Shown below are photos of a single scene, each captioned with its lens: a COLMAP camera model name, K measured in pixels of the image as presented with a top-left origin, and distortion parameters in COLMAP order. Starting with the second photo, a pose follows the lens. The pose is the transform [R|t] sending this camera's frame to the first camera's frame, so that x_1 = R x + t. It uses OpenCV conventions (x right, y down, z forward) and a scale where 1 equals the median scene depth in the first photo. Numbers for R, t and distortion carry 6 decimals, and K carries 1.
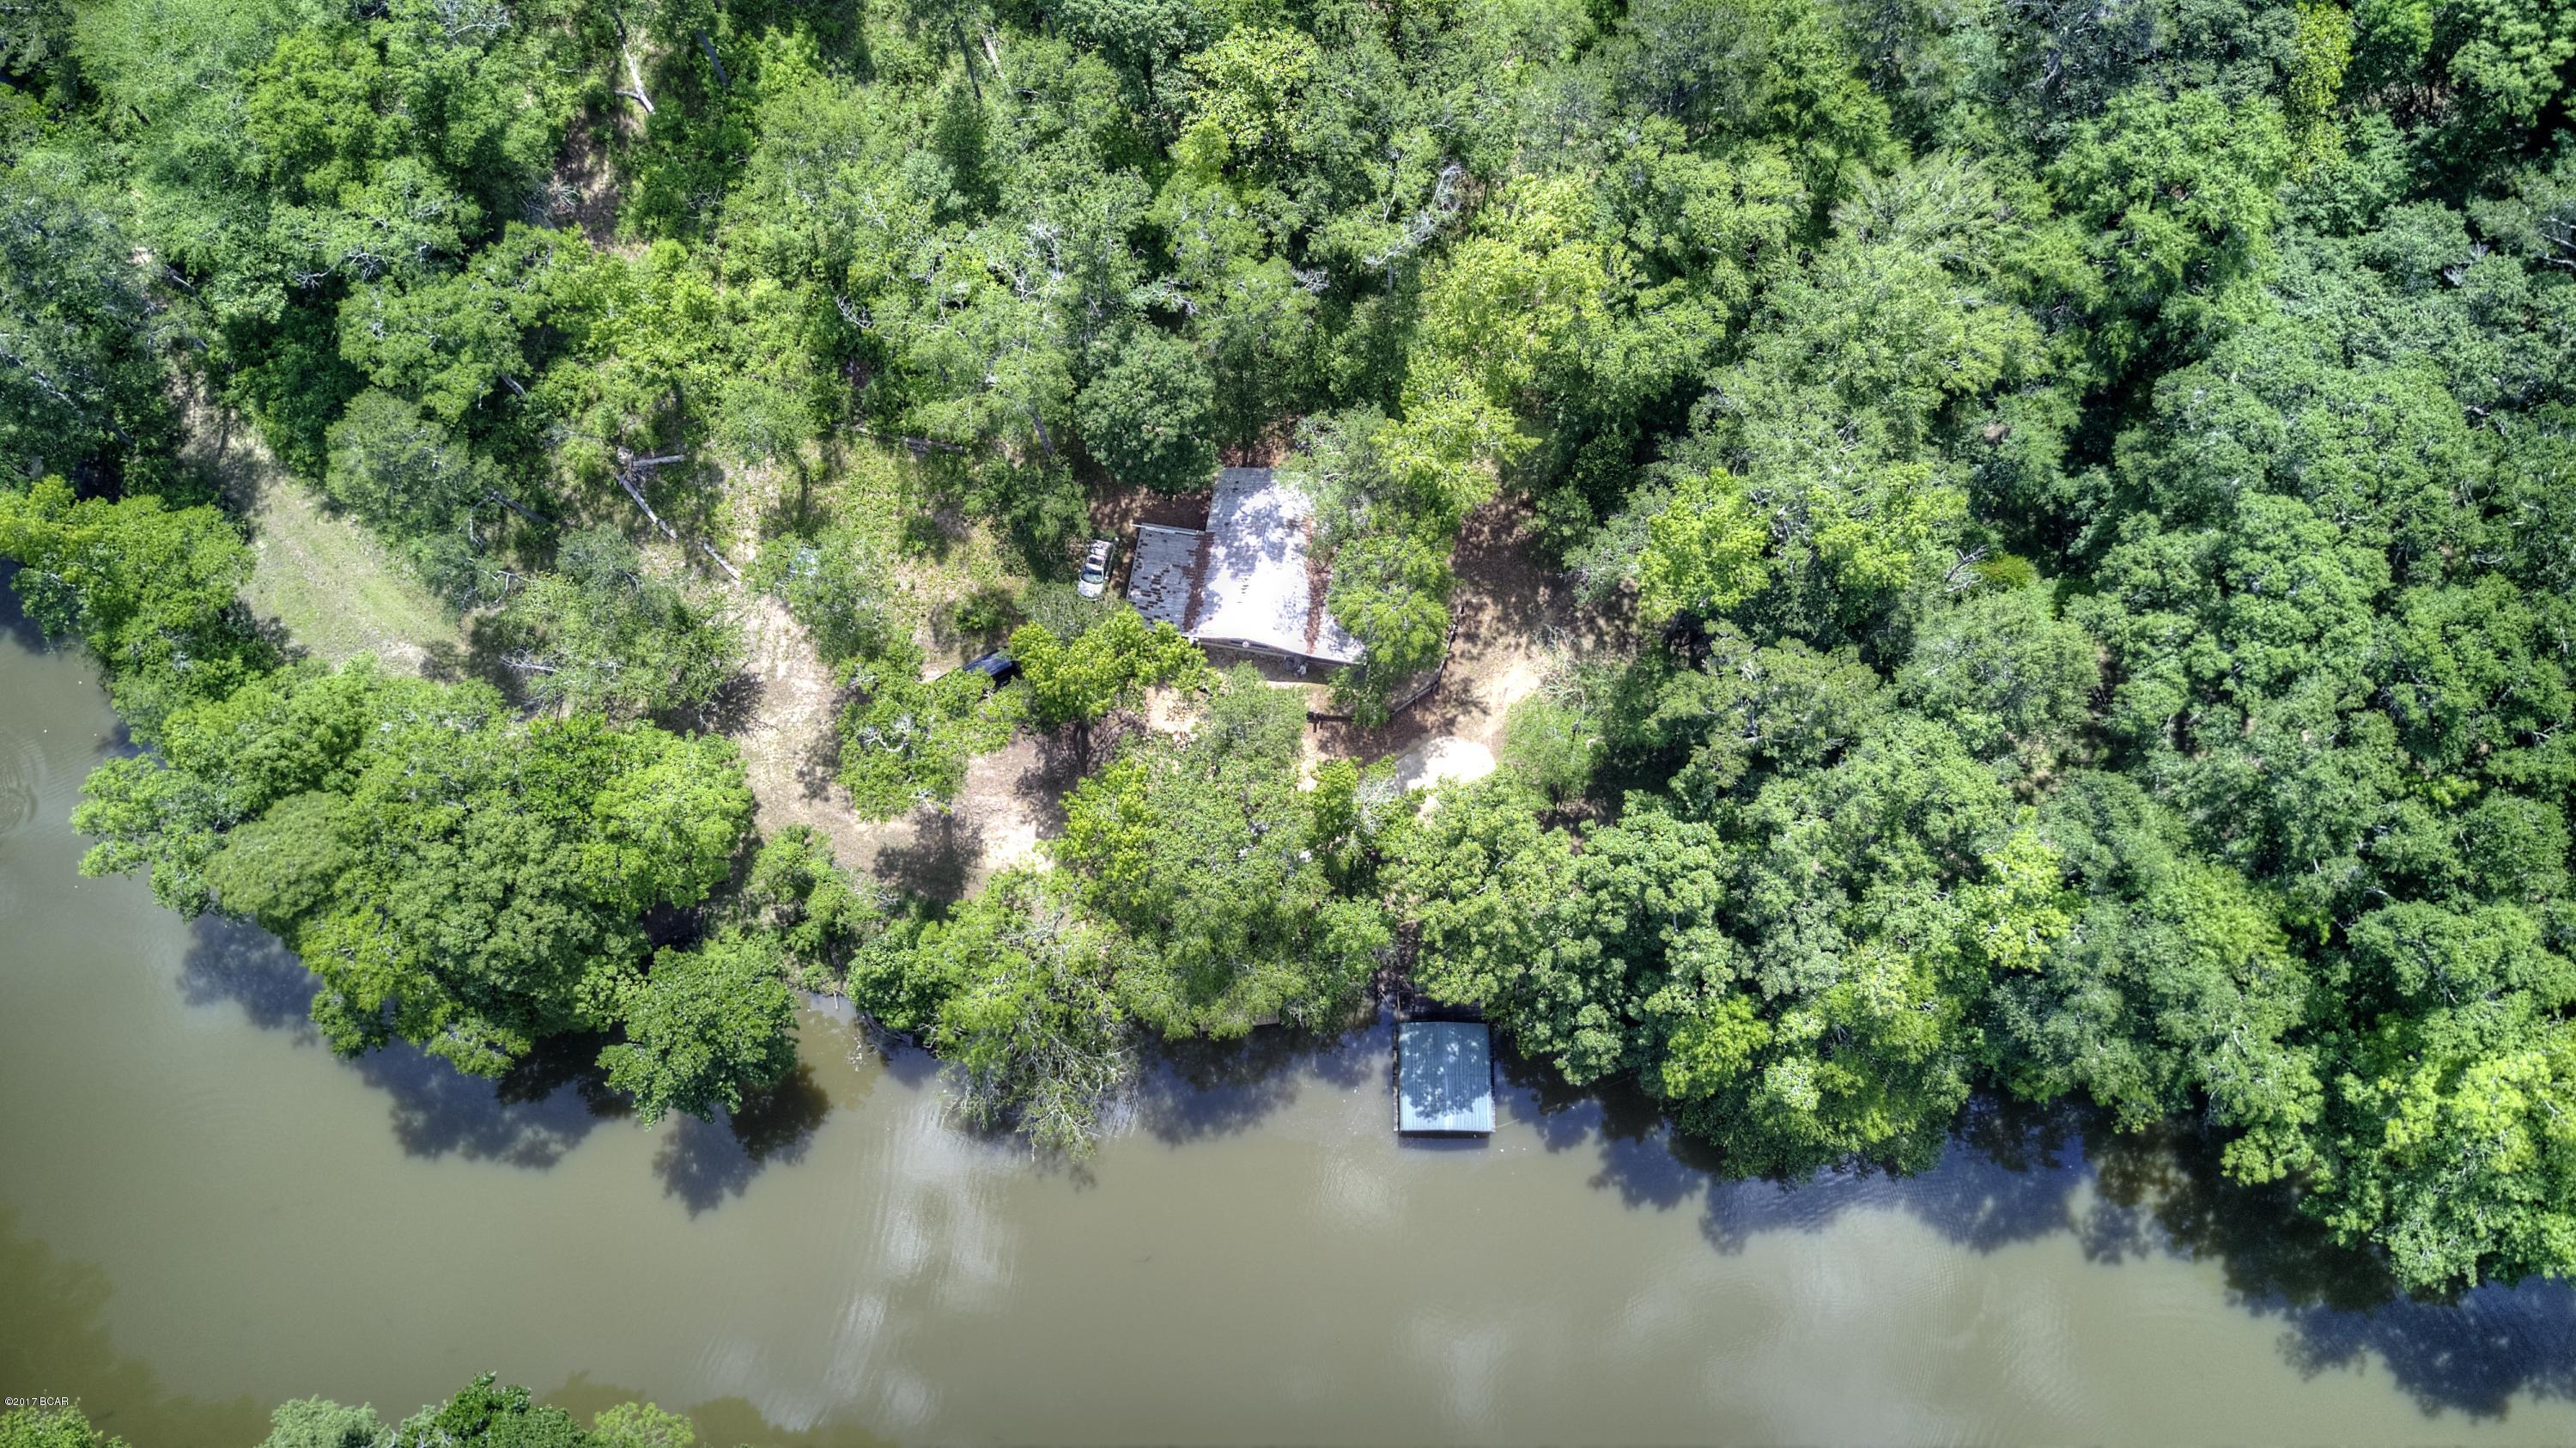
lens RADIAL K [[1958.1, 0, 1288.0], [0, 1958.1, 724.0], [0, 0, 1]] dist [-0.003758, -0.003477]
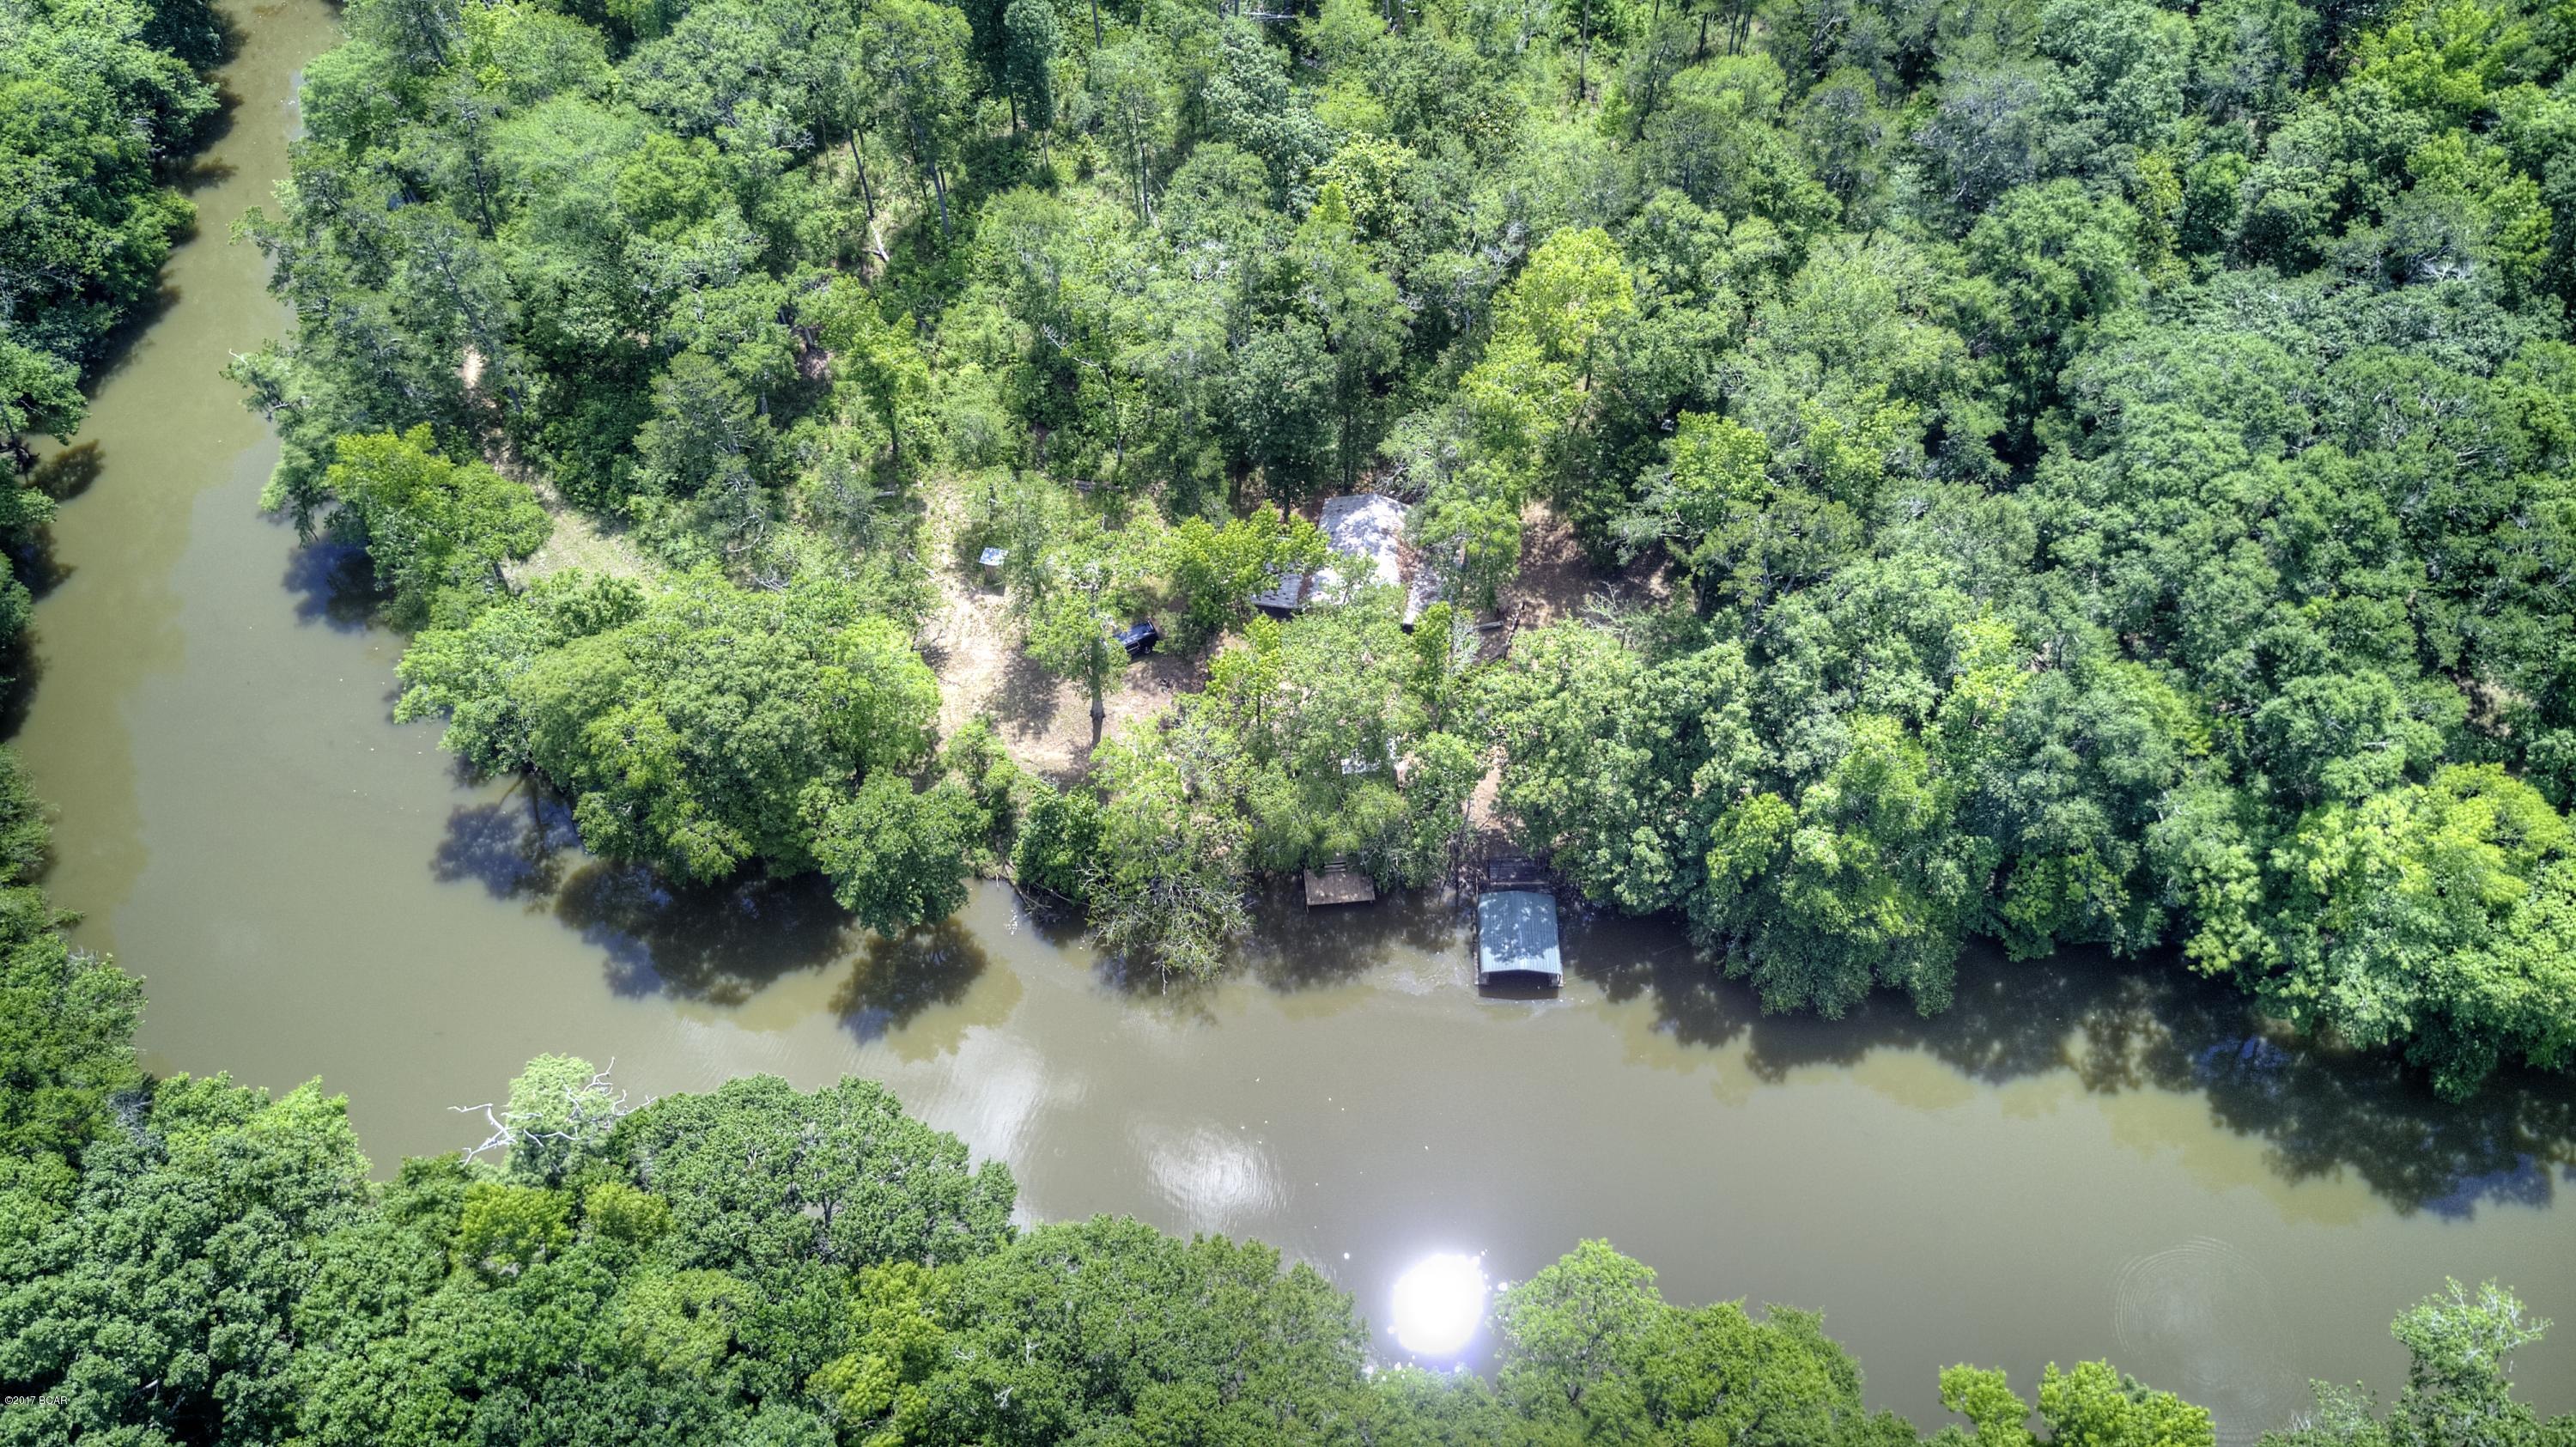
lens RADIAL K [[1942.0, 0, 1288.0], [0, 1942.0, 723.5], [0, 0, 1]] dist [0.007720, -0.044790]
pose [[0.999759, 0.021745, -0.003041, -0.059947], [-0.021536, 0.944151, -0.328808, 0.471409], [-0.004278, 0.328794, 0.944392, -0.140803]]
